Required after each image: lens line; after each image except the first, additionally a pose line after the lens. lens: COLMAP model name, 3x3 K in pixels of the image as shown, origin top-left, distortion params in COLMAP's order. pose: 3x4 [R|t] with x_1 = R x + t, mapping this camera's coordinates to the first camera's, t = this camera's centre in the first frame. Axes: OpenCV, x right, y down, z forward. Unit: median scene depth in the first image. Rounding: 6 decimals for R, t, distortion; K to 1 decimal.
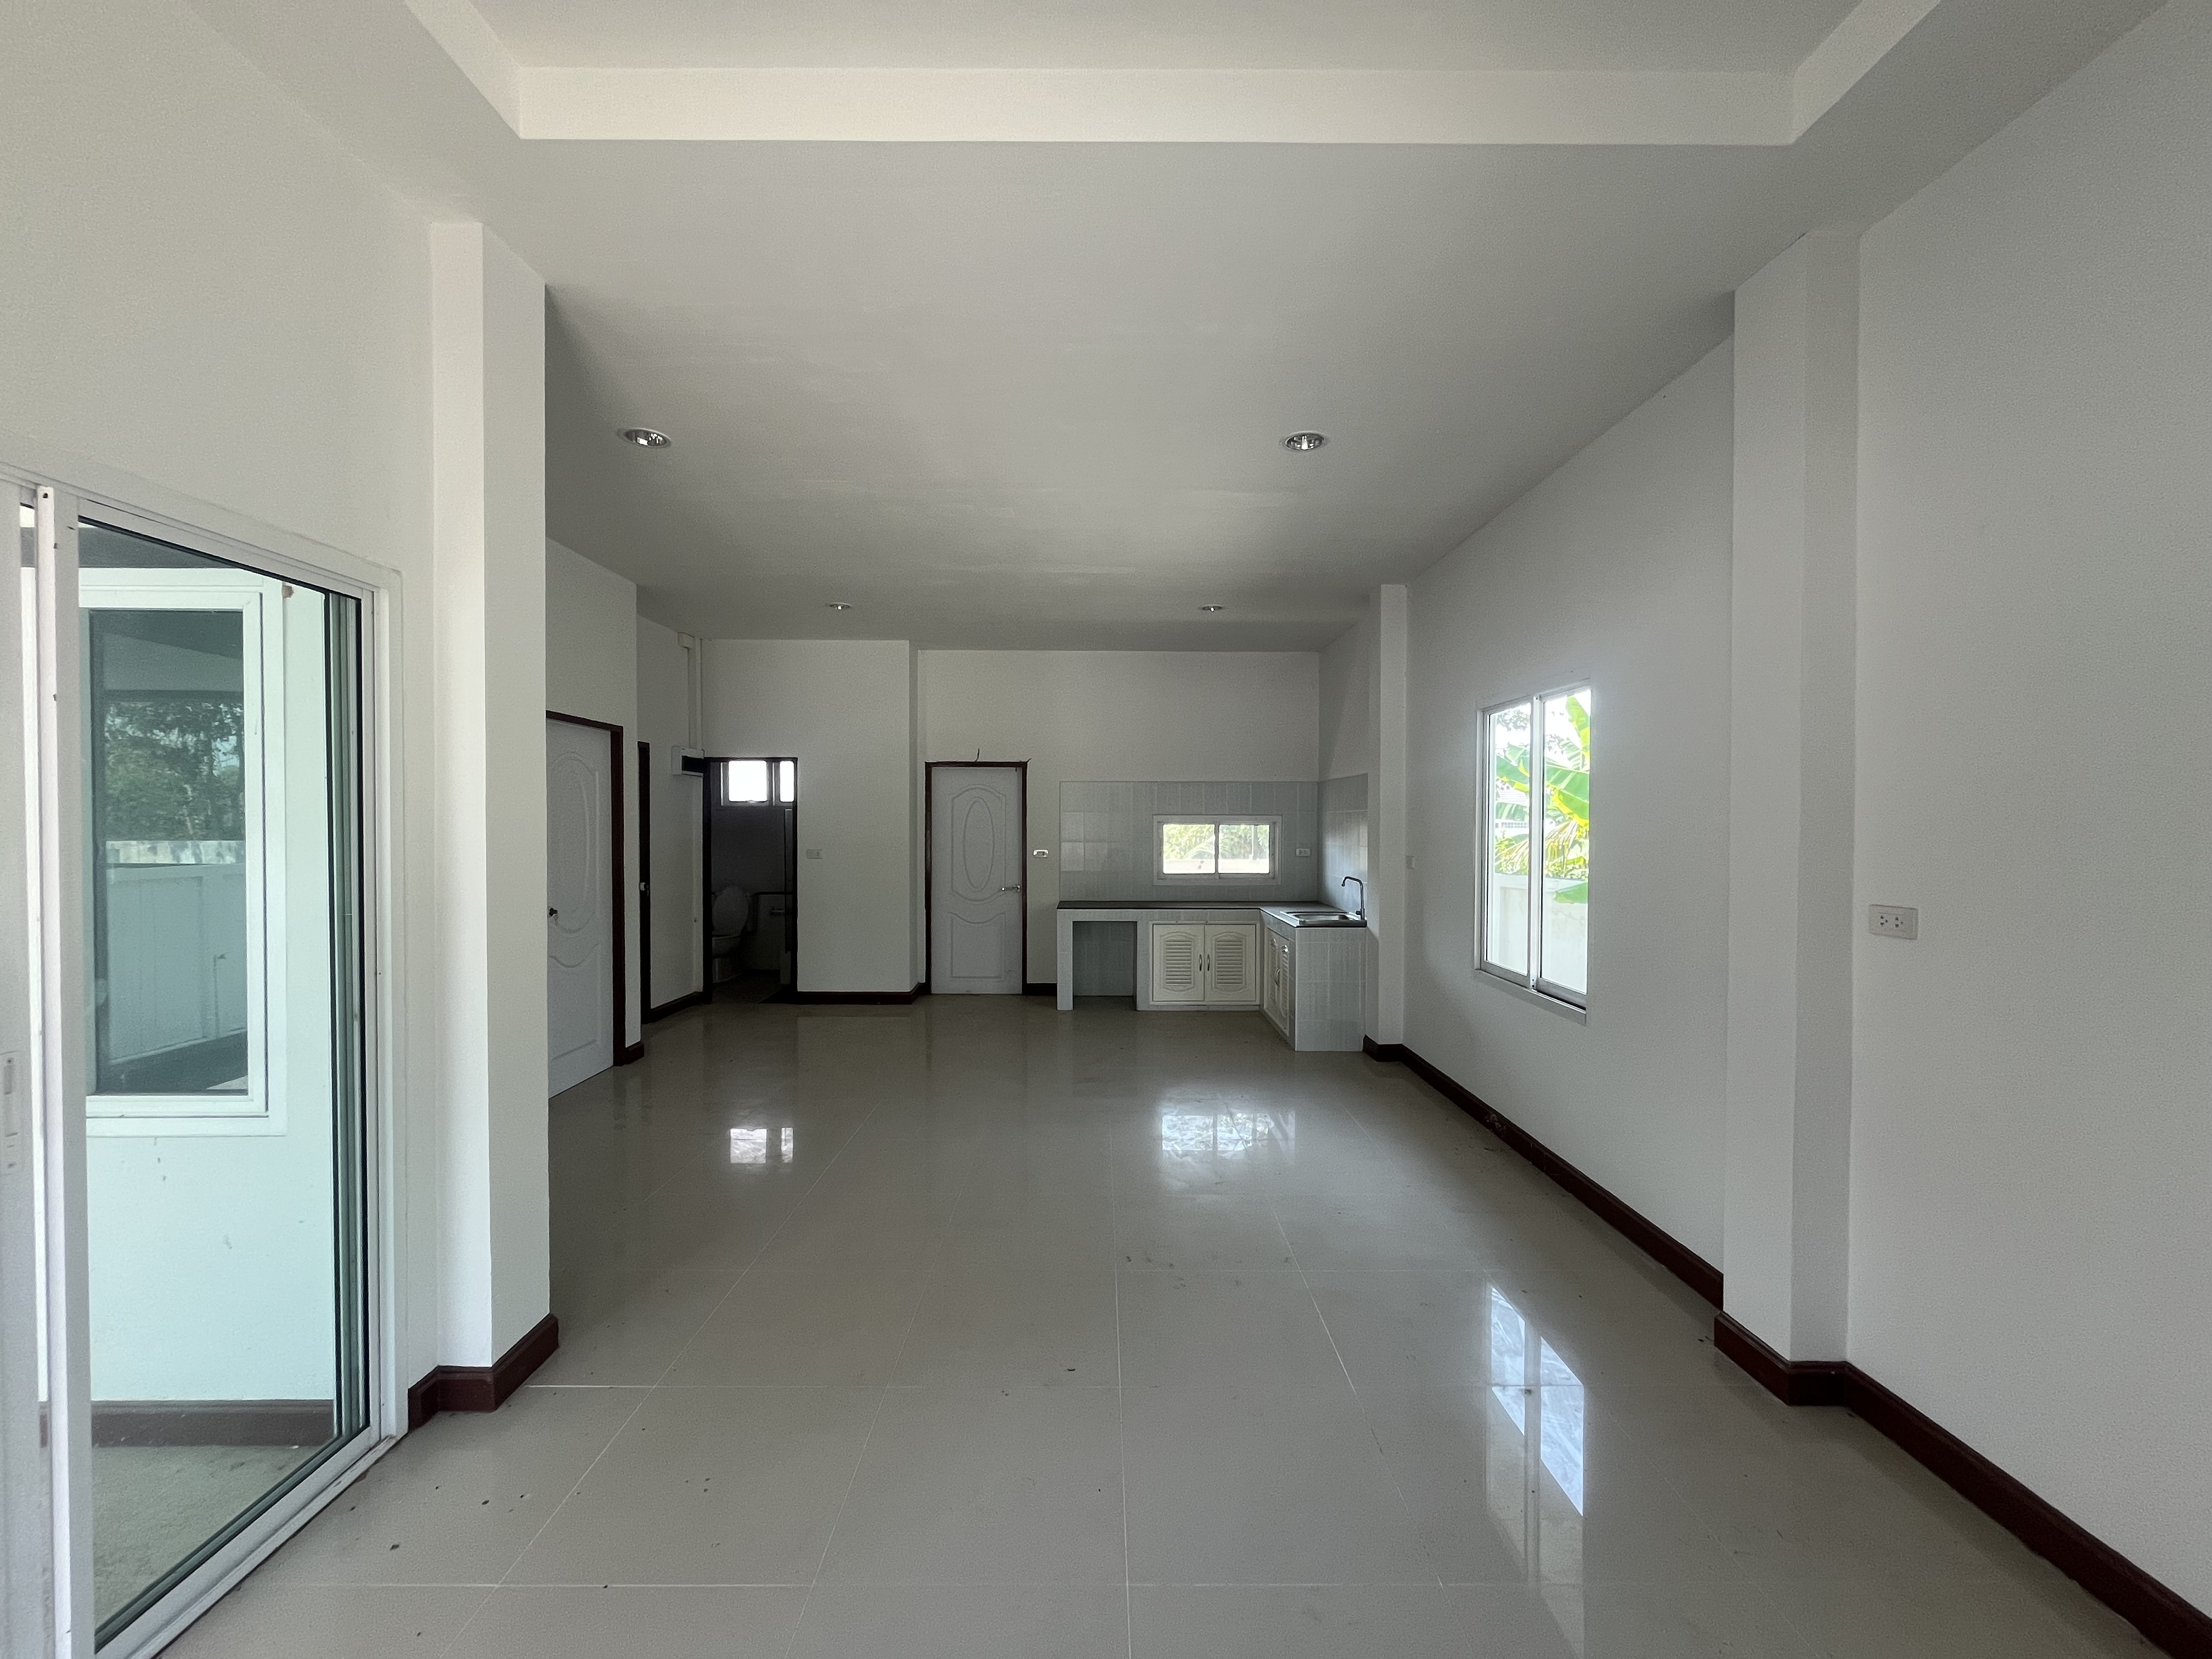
lens RADIAL K [[889.6, 0, 1106.0], [0, 889.6, 829.5], [0, 0, 1]] dist [-0.000526, -0.000205]
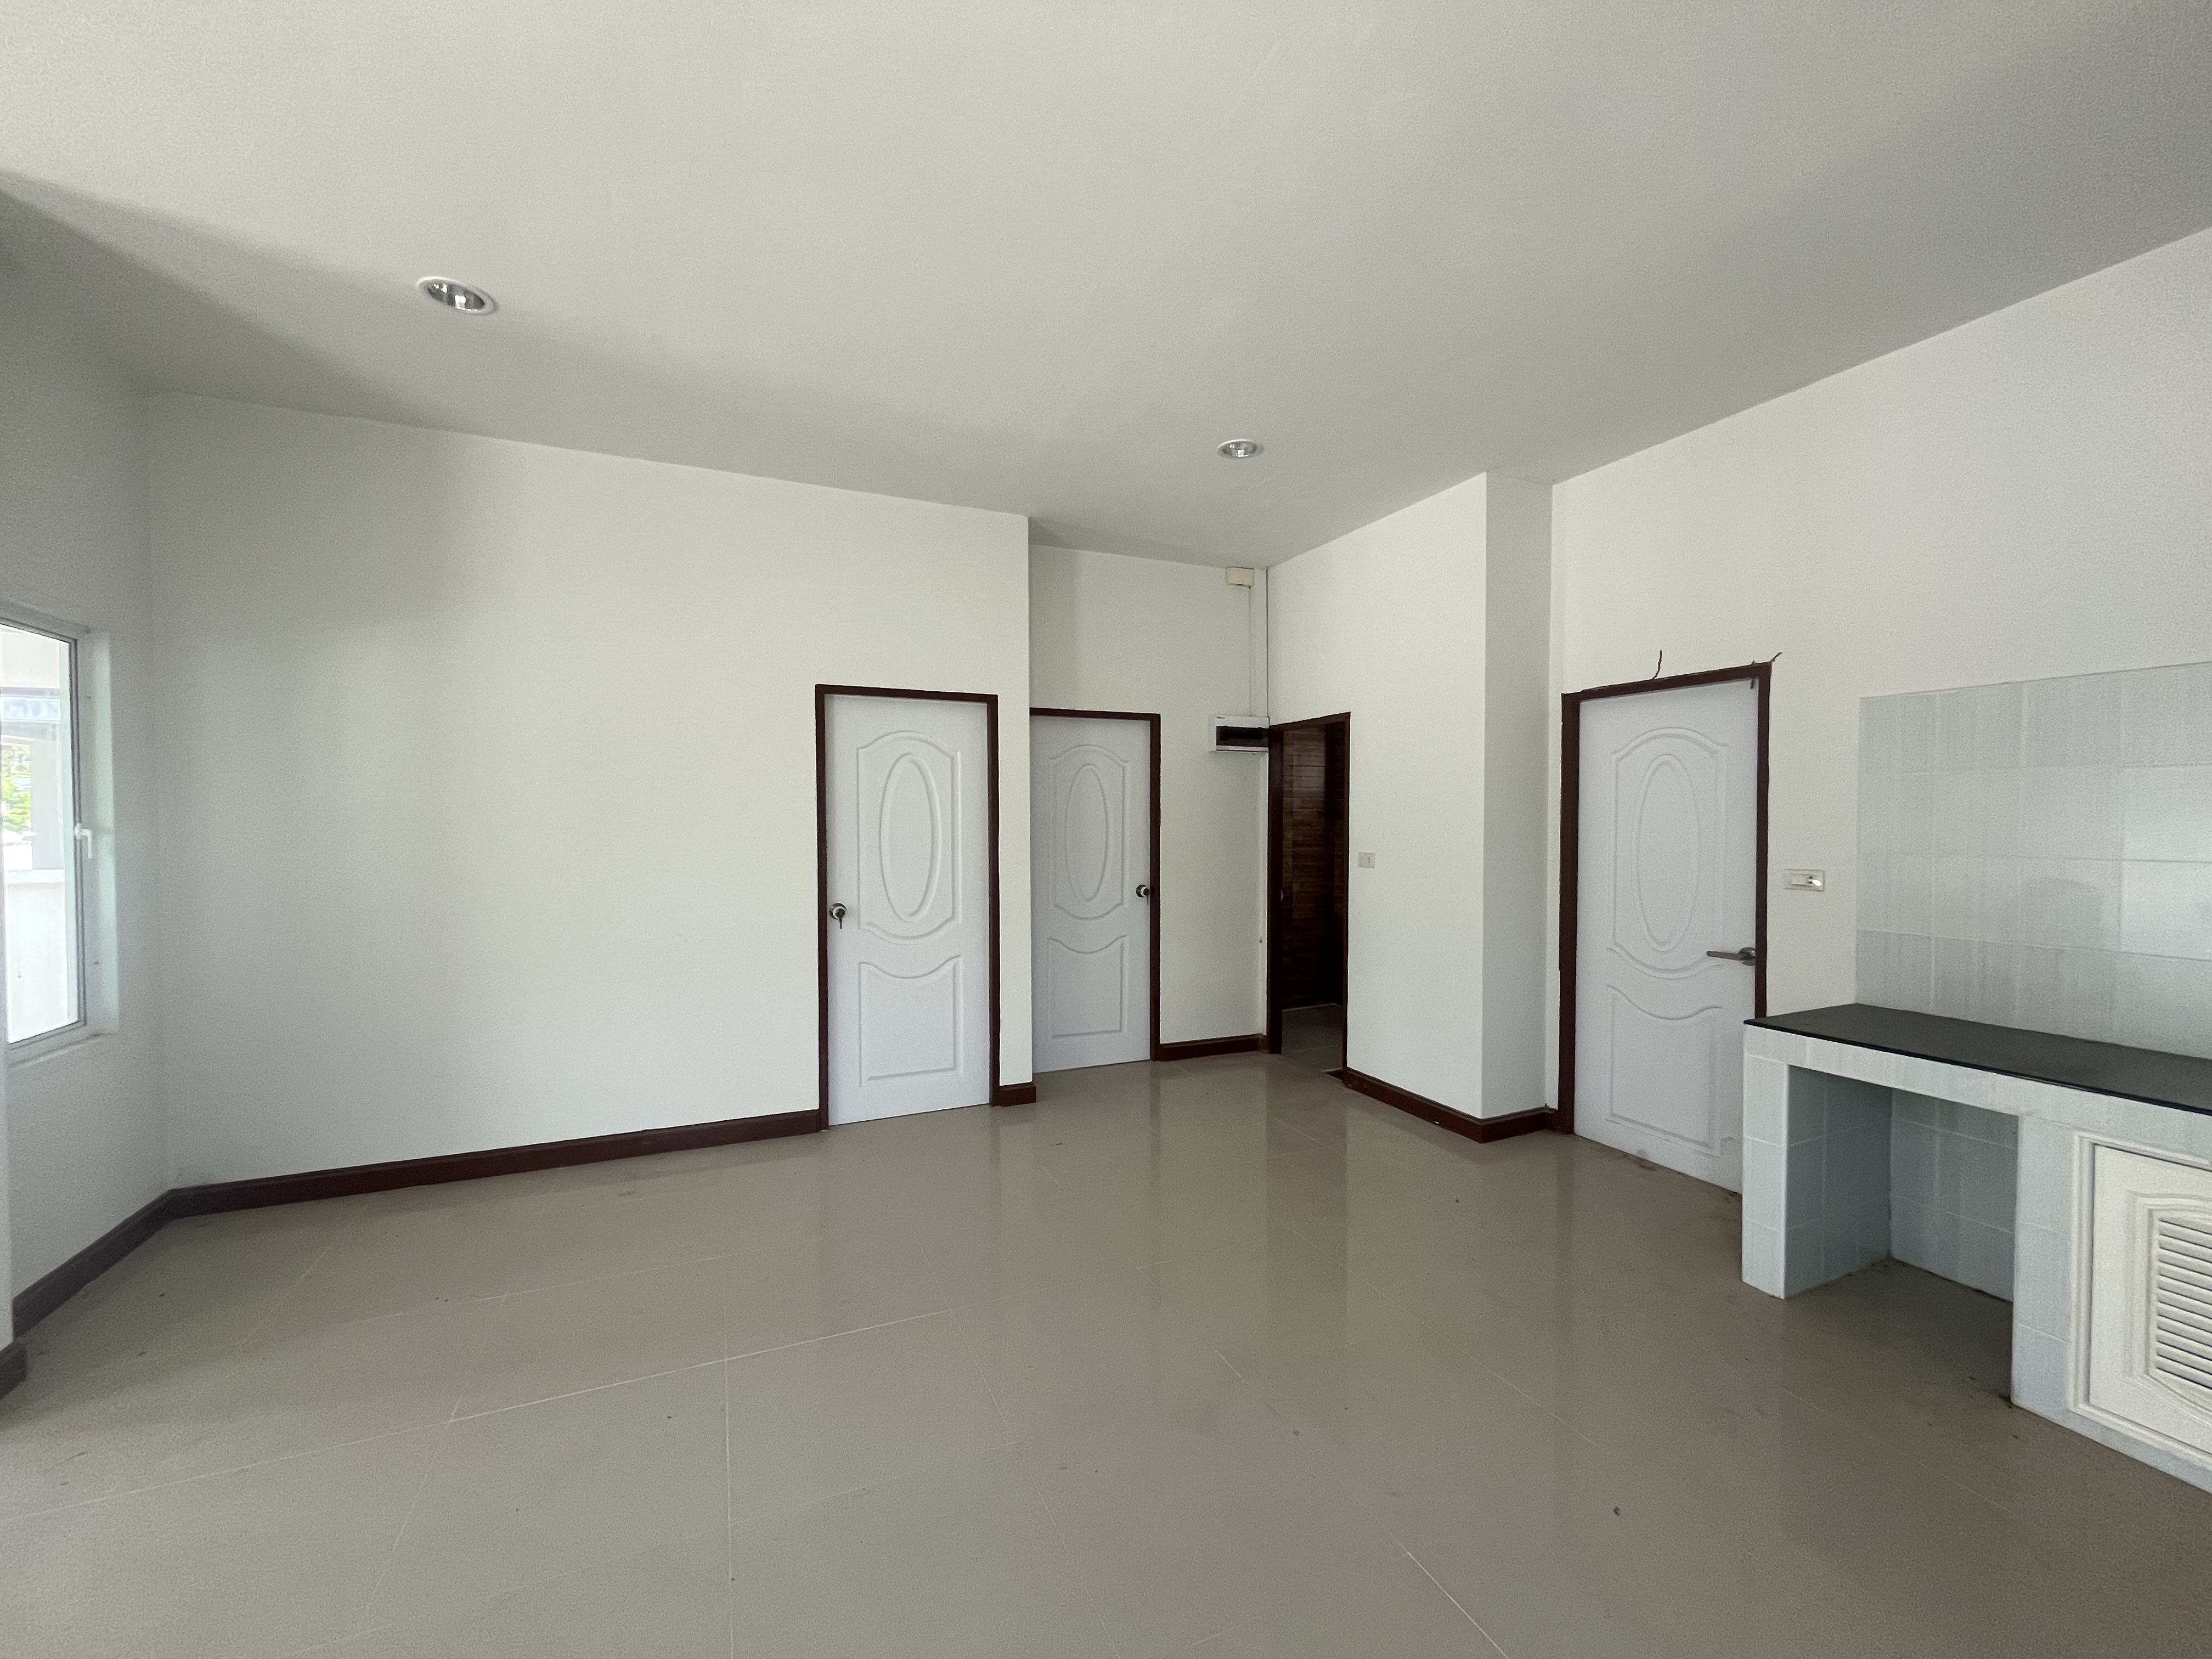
lens RADIAL K [[889.6, 0, 1106.0], [0, 889.6, 829.5], [0, 0, 1]] dist [-0.000526, -0.000205]
pose [[0.388414, 0.005668, -0.921468, 0.192375], [-0.006669, 0.999972, 0.003340, 0.004955], [0.921461, 0.004848, 0.388441, 0.580885]]
